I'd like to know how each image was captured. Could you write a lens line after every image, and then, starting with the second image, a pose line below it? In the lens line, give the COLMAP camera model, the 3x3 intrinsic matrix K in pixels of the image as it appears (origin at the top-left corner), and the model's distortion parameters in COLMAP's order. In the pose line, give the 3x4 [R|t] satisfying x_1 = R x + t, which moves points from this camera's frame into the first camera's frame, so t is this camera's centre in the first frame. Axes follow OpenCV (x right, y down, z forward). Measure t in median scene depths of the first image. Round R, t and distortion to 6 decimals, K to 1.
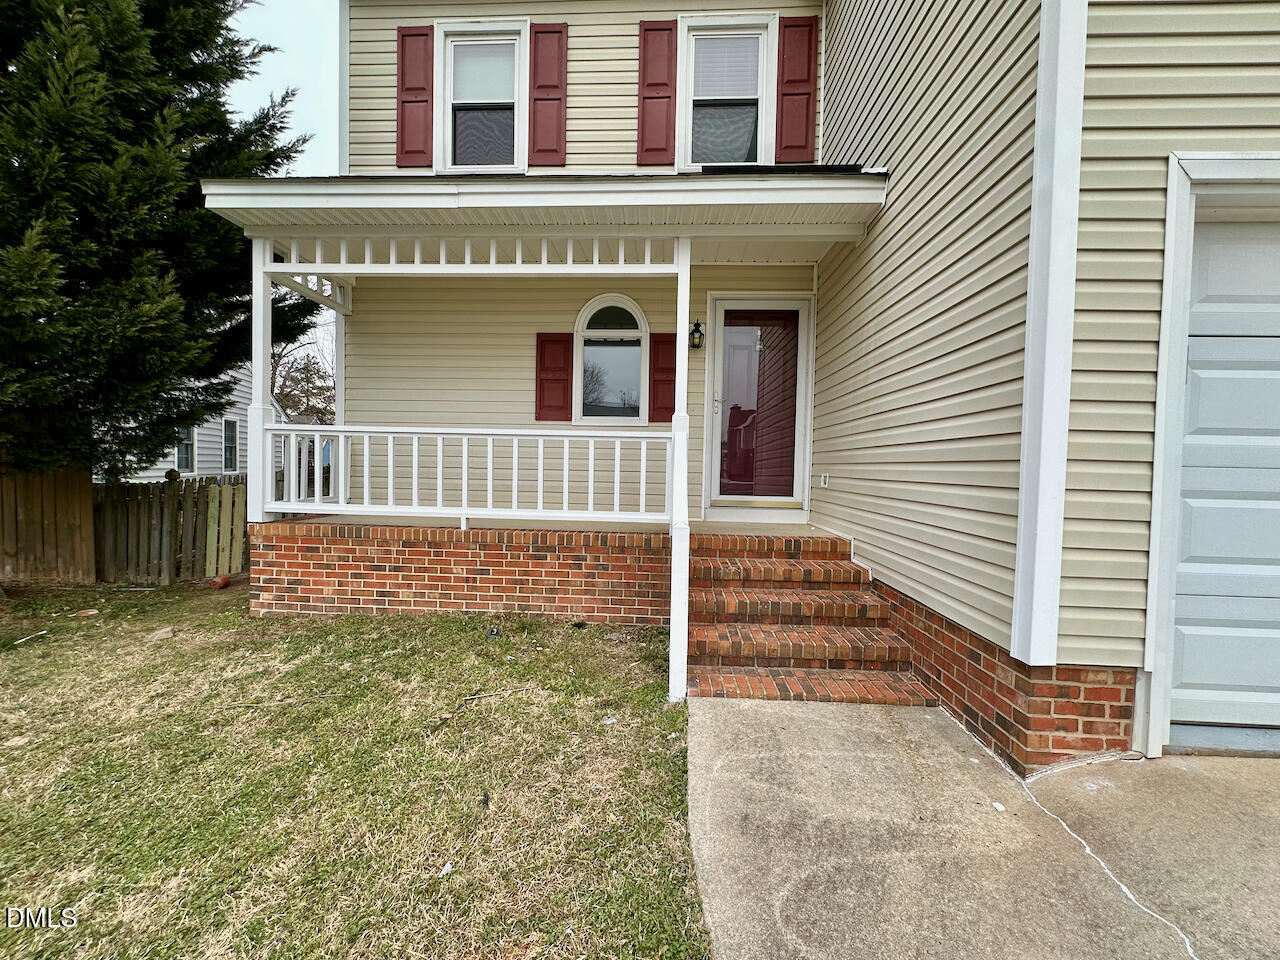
lens RADIAL K [[508.6, 0, 639.6], [0, 508.6, 479.6], [0, 0, 1]] dist [0.000162, 0.000116]
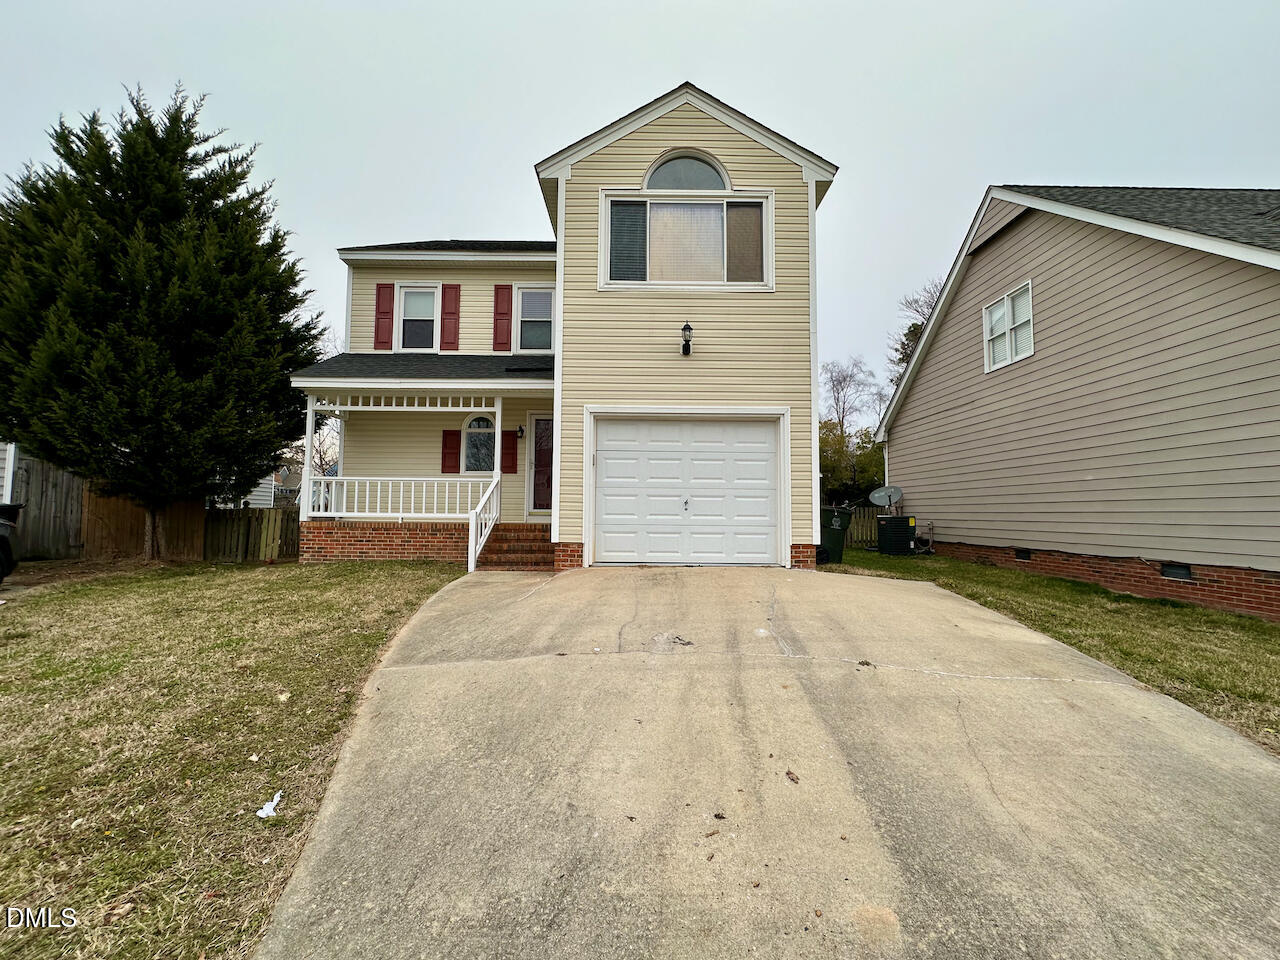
lens RADIAL K [[508.6, 0, 639.5], [0, 508.6, 480.9], [0, 0, 1]] dist [0.000162, 0.000116]
pose [[0.998516, -0.009064, 0.053702, 0.477995], [0.013692, 0.996161, -0.086459, 0.100142], [-0.052712, 0.087066, 0.994807, -1.055511]]
